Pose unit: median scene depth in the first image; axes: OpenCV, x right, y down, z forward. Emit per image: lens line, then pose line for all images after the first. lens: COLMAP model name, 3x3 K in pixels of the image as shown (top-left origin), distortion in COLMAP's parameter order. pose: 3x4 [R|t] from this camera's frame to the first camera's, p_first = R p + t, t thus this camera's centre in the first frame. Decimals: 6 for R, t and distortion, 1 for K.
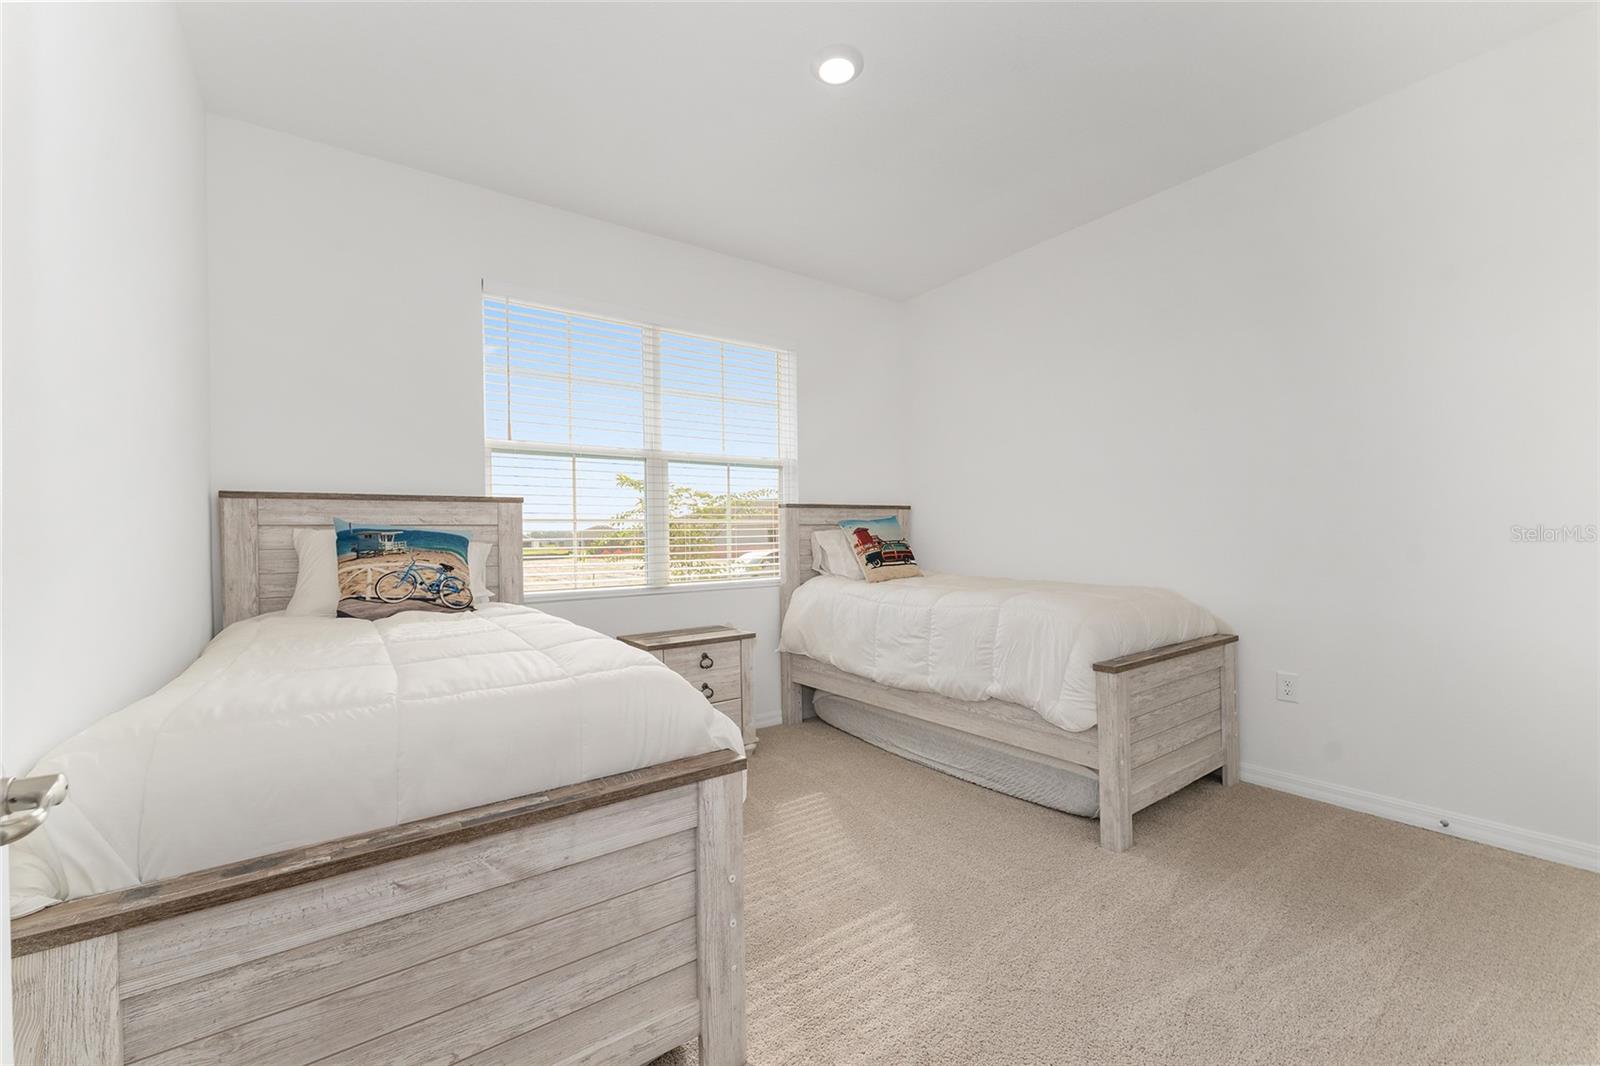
lens RADIAL K [[656.0, 0, 800.0], [0, 656.0, 533.0], [0, 0, 1]] dist [-0.000102, -0.000013]
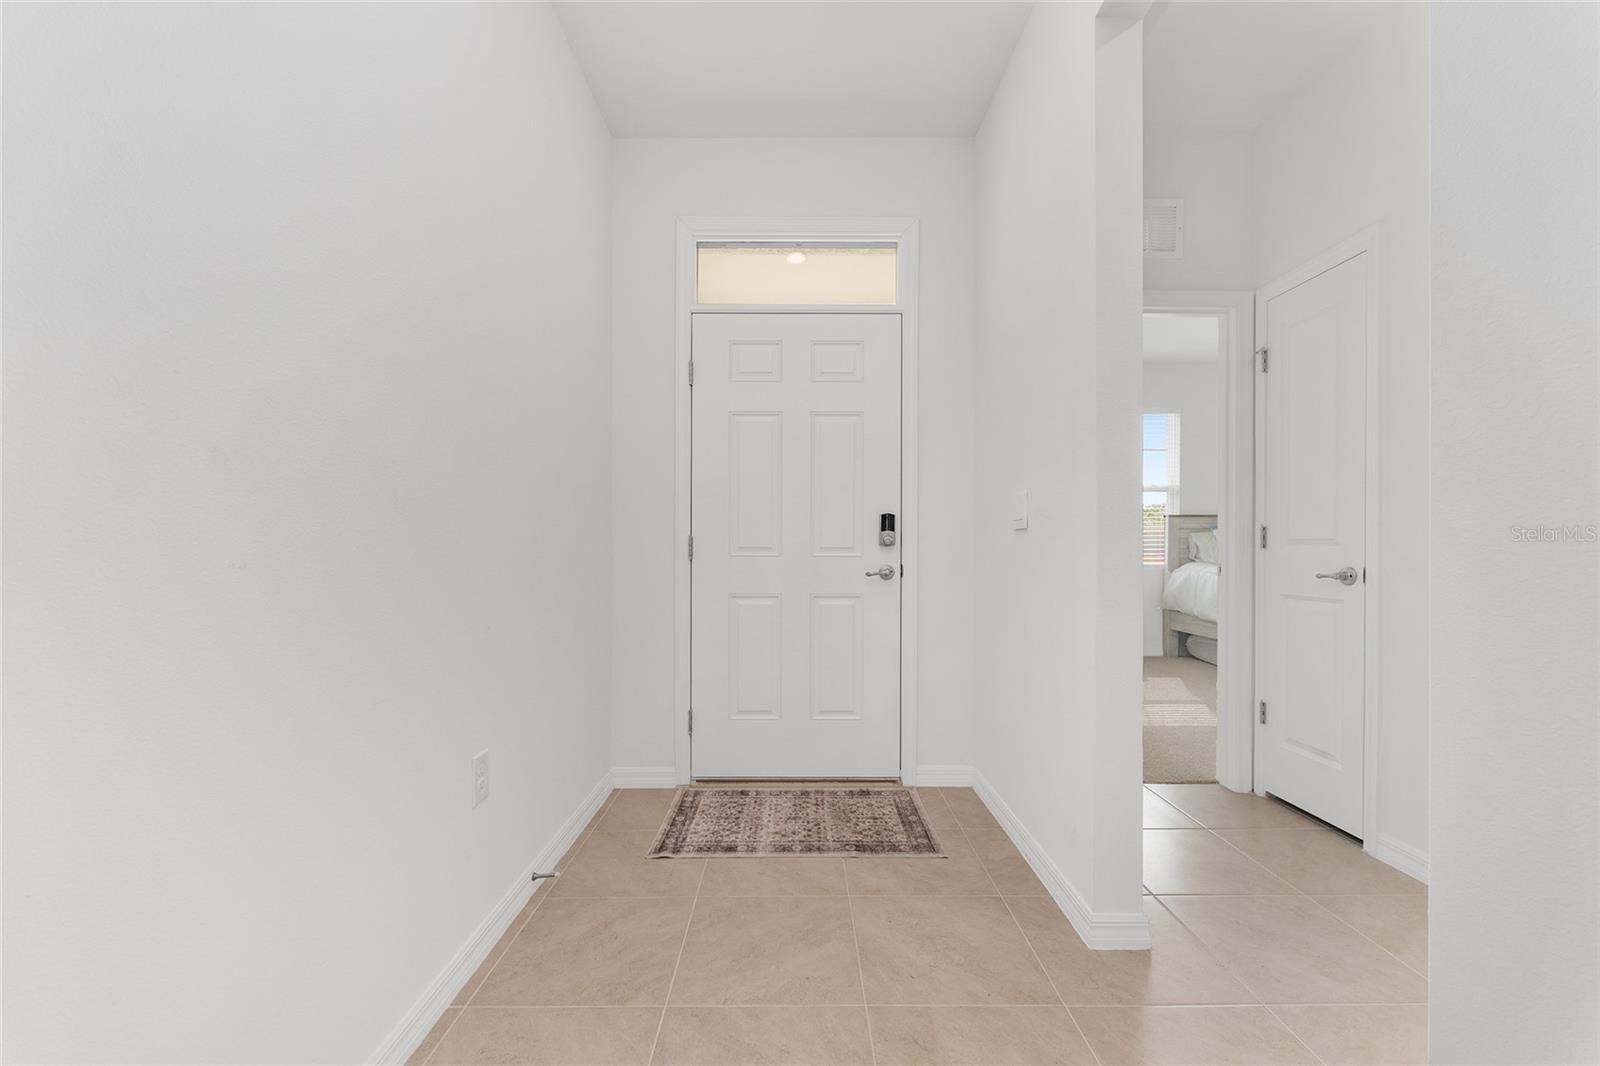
lens RADIAL K [[640.8, 0, 805.0], [0, 640.8, 547.2], [0, 0, 1]] dist [0.000639, 0.000037]
pose [[0.813758, 0.017000, -0.580955, 0.161259], [-0.012998, 0.999854, 0.011051, 0.026446], [0.581058, -0.001441, 0.813861, -0.739821]]
